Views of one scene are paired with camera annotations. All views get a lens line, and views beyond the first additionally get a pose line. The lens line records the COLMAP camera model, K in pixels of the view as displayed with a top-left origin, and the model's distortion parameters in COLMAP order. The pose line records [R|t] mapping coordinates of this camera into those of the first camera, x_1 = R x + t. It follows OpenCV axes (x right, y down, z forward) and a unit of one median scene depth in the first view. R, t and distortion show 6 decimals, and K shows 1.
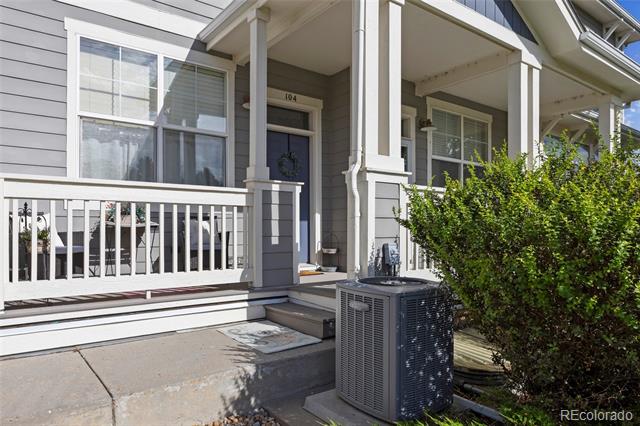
lens RADIAL K [[432.5, 0, 320.0], [0, 432.5, 213.0], [0, 0, 1]] dist [0.003687, 0.001024]
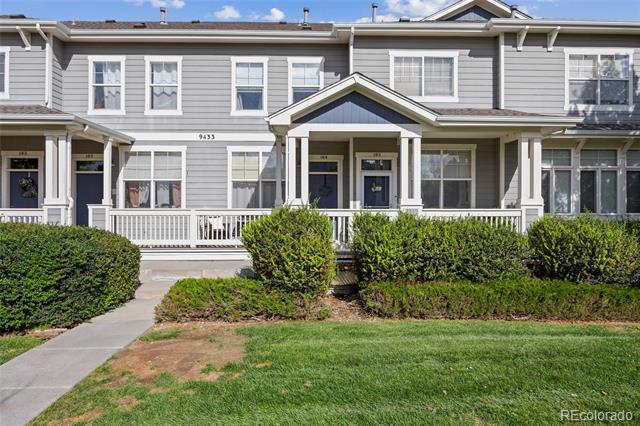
lens RADIAL K [[389.4, 0, 320.0], [0, 389.4, 213.0], [0, 0, 1]] dist [-0.005171, -0.002418]
pose [[0.805235, 0.011286, -0.592848, 1.236842], [0.023646, 0.998412, 0.051124, -0.123589], [0.592484, -0.055185, 0.803690, -0.600925]]
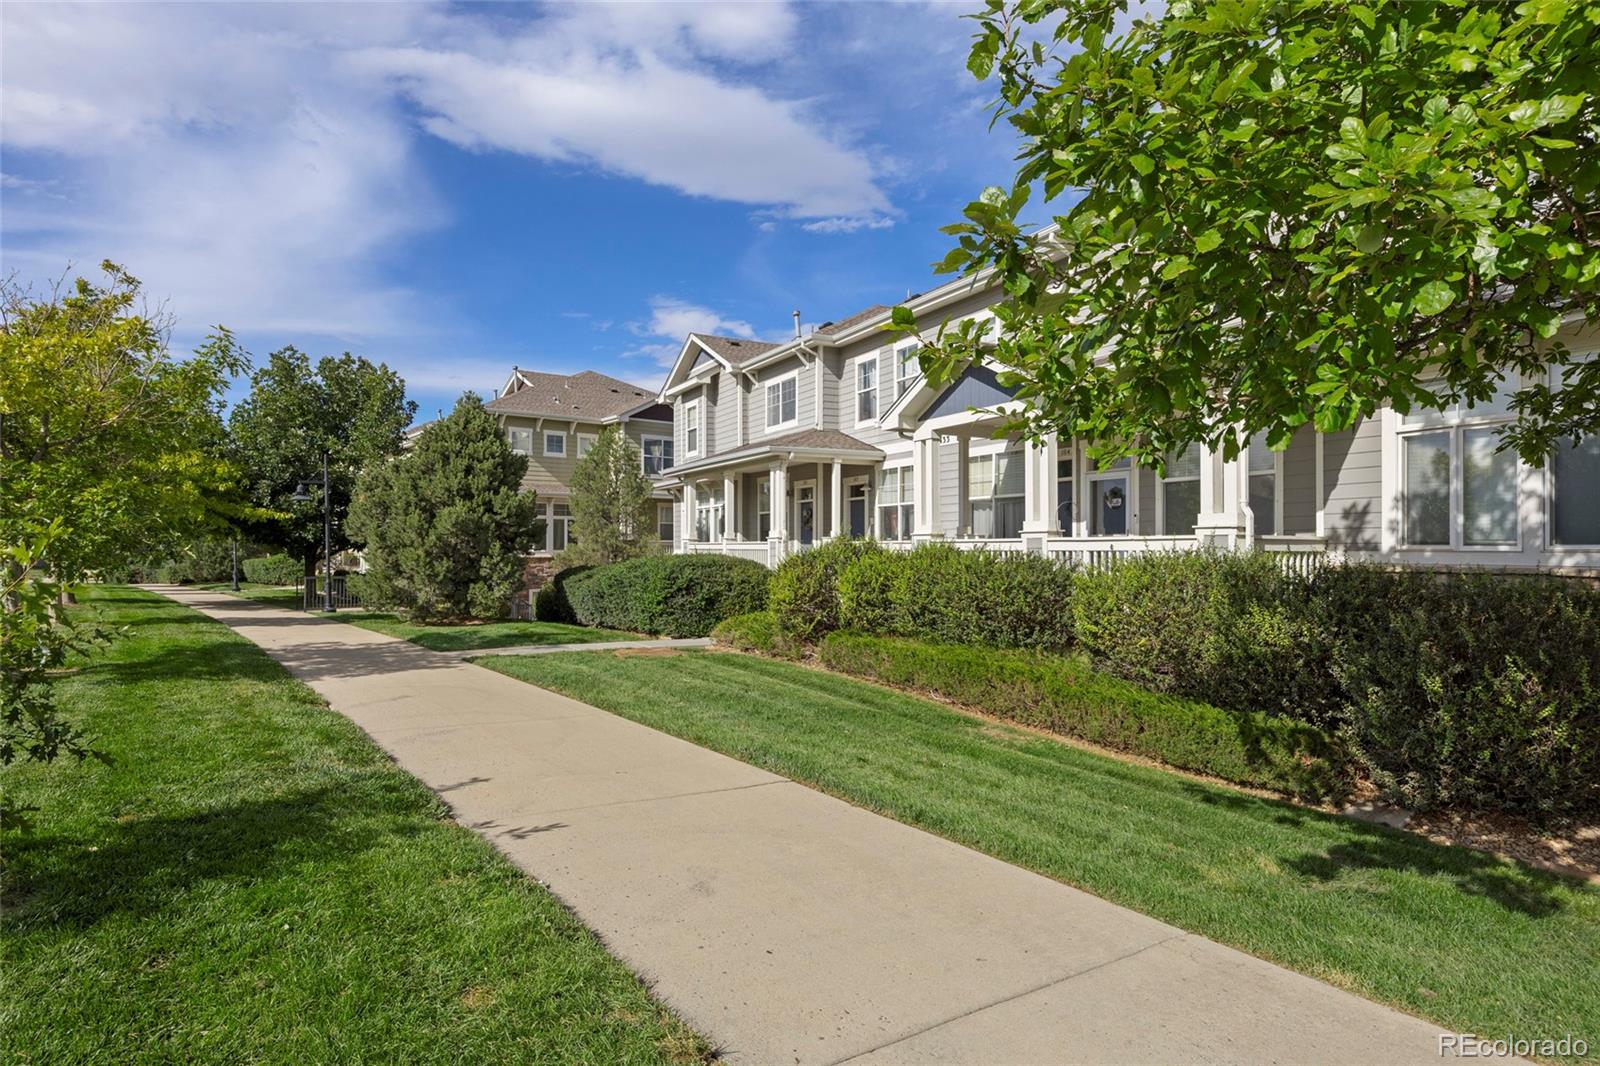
lens RADIAL K [[849.1, 0, 798.9], [0, 849.1, 554.5], [0, 0, 1]] dist [0.001609, 0.000046]
pose [[-0.154748, 0.010587, -0.987897, 2.890374], [0.045349, 0.998965, 0.003602, -0.035397], [0.986913, -0.044243, -0.155067, 0.780243]]
